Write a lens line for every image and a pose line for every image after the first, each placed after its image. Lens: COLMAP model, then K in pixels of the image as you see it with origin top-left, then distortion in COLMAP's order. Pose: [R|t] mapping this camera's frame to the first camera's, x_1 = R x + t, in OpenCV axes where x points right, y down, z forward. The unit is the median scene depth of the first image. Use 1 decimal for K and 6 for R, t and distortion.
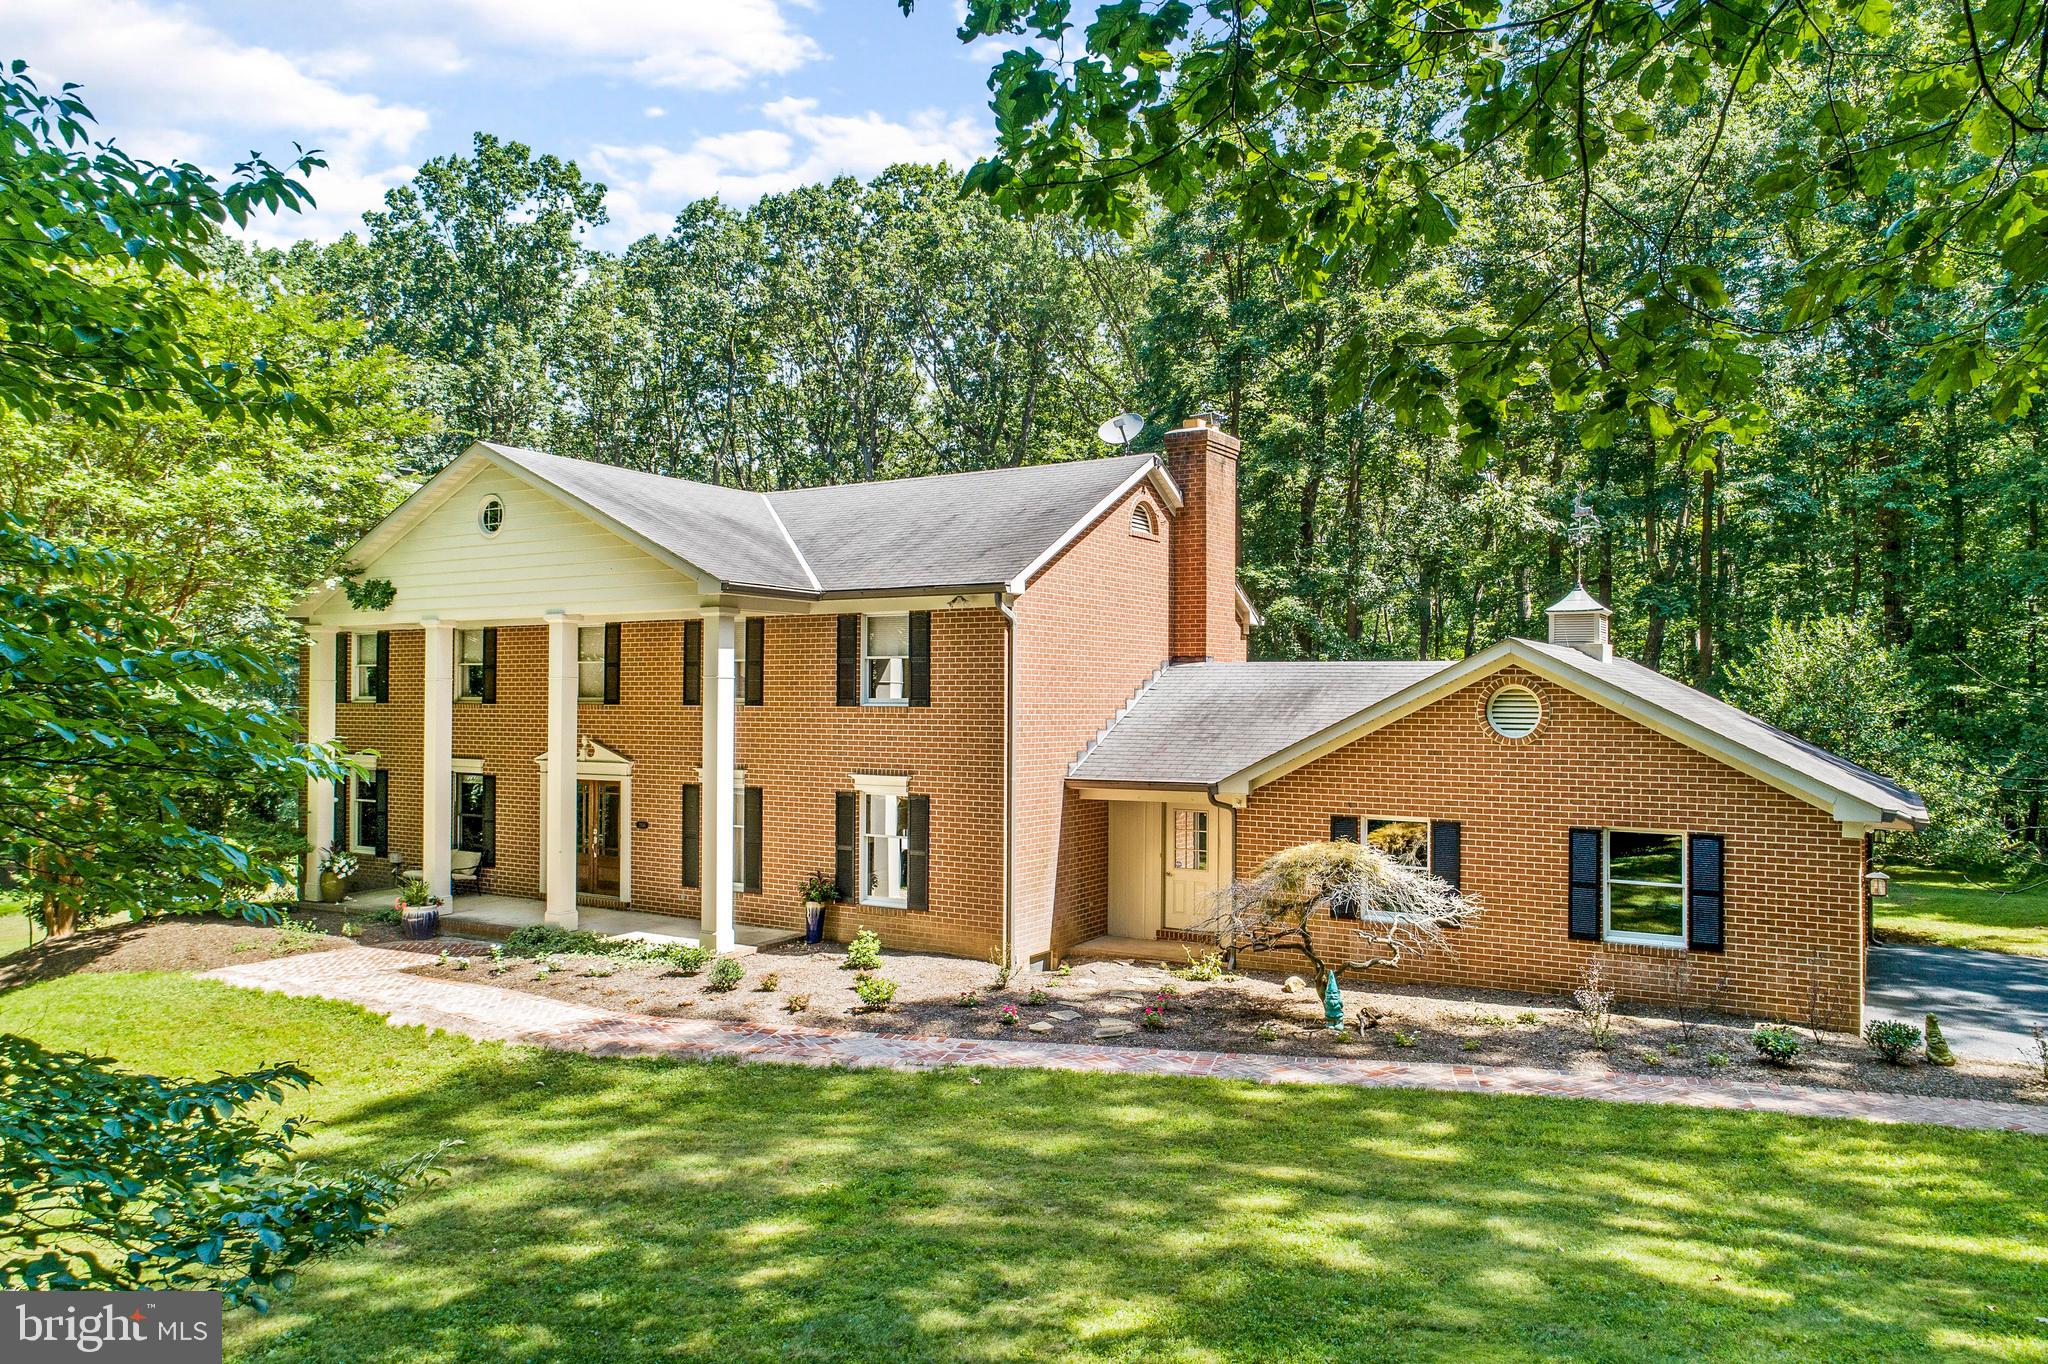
lens RADIAL K [[1254.6, 0, 1024.0], [0, 1254.6, 682.0], [0, 0, 1]] dist [0.001455, -0.000105]
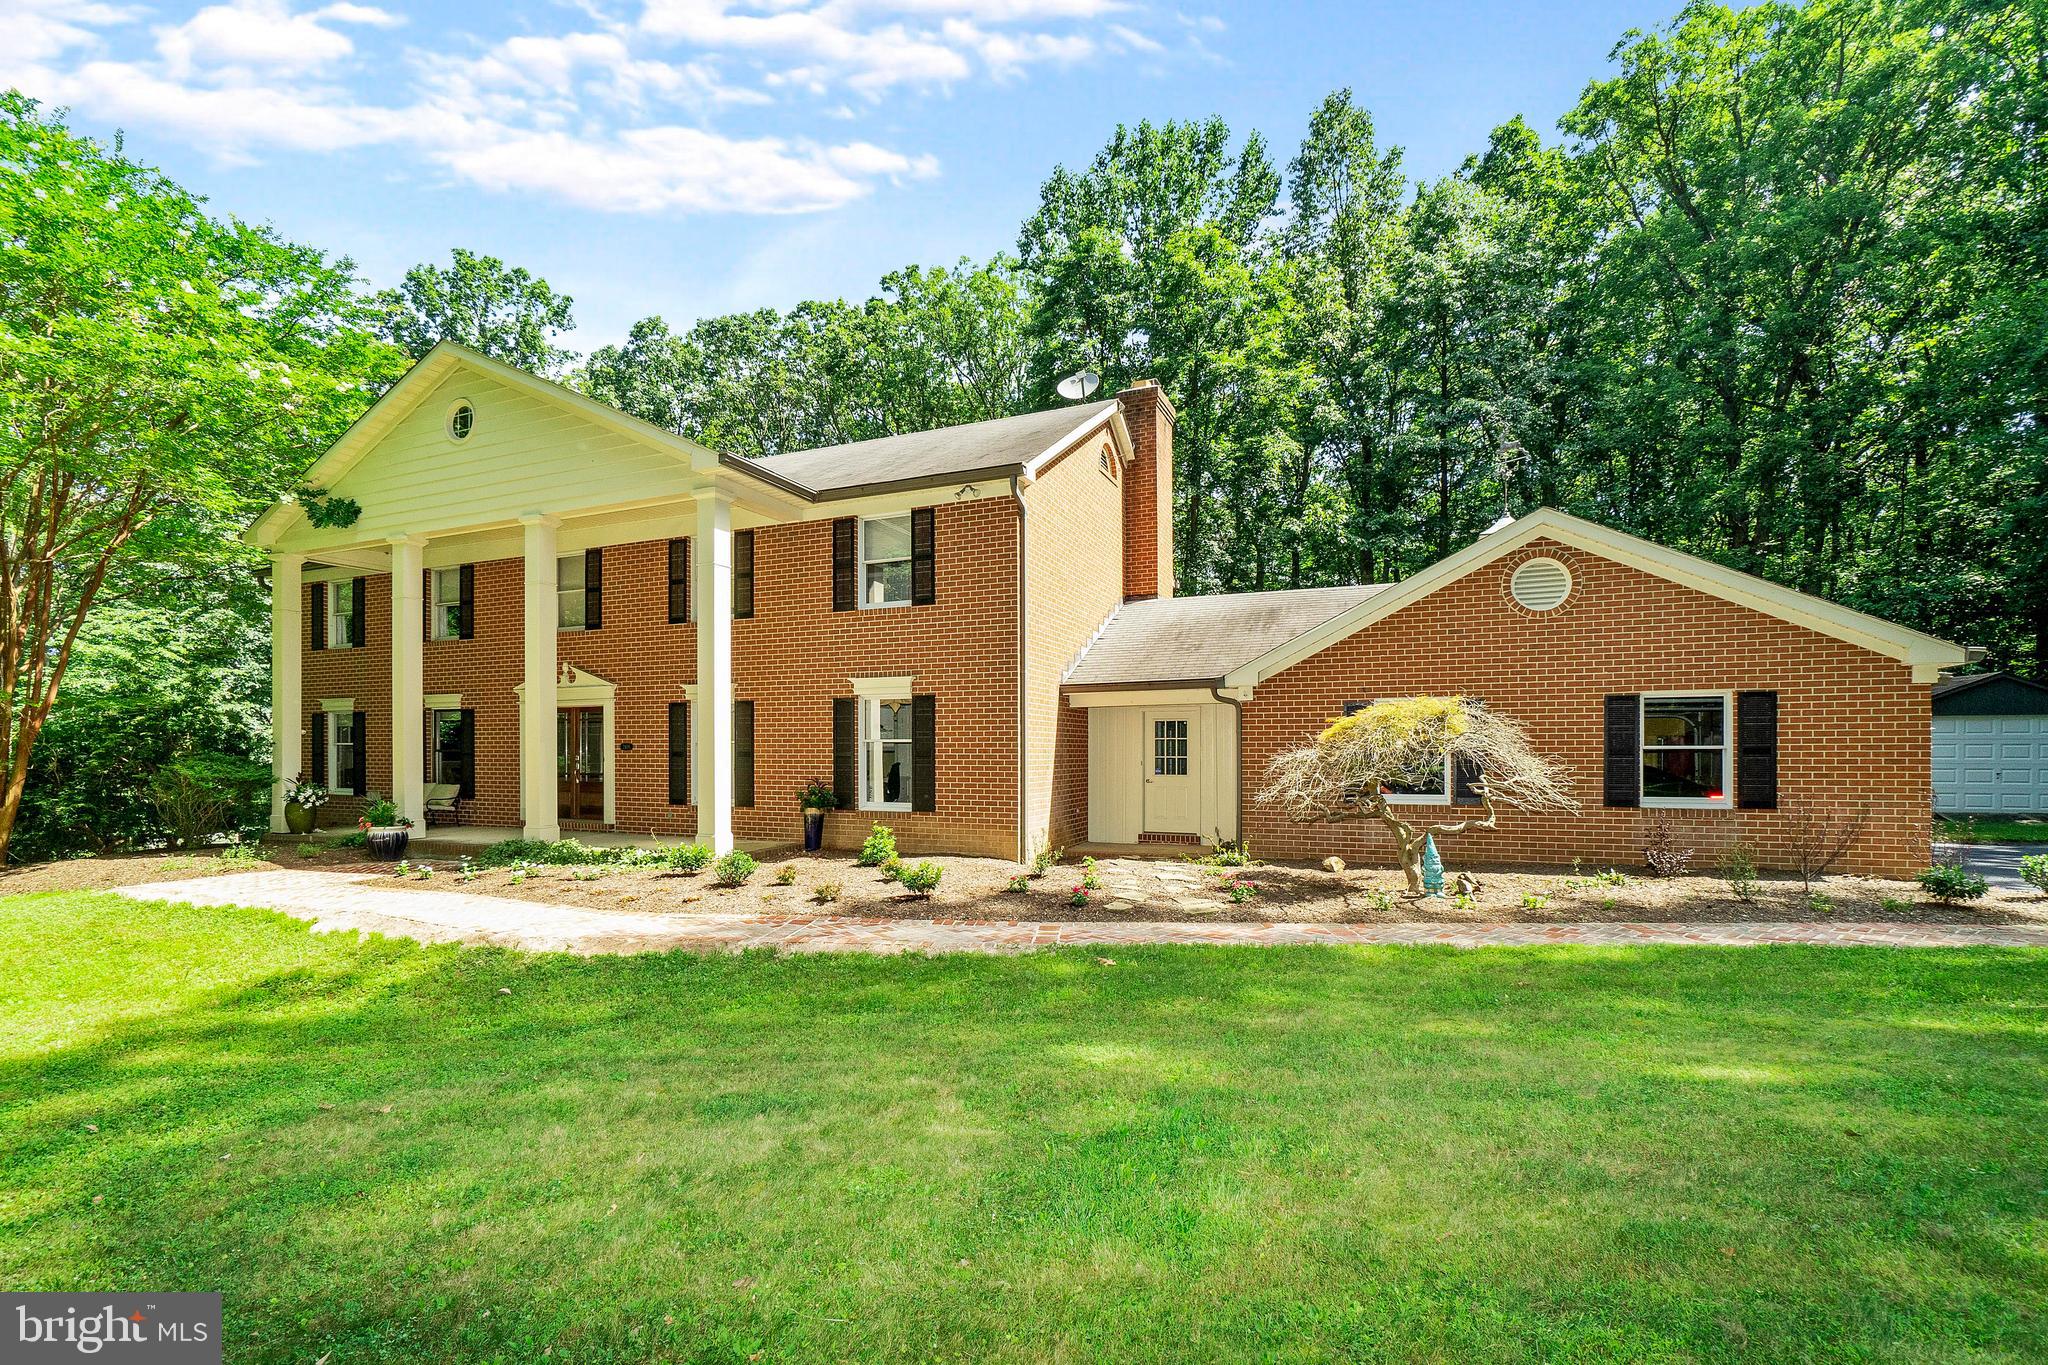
lens RADIAL K [[887.5, 0, 993.6], [0, 887.5, 724.3], [0, 0, 1]] dist [-0.002003, -0.000003]
pose [[0.992743, -0.009416, 0.119886, -0.099287], [0.009091, 0.999953, 0.003261, 0.098148], [-0.119911, -0.002148, 0.992782, 0.263940]]
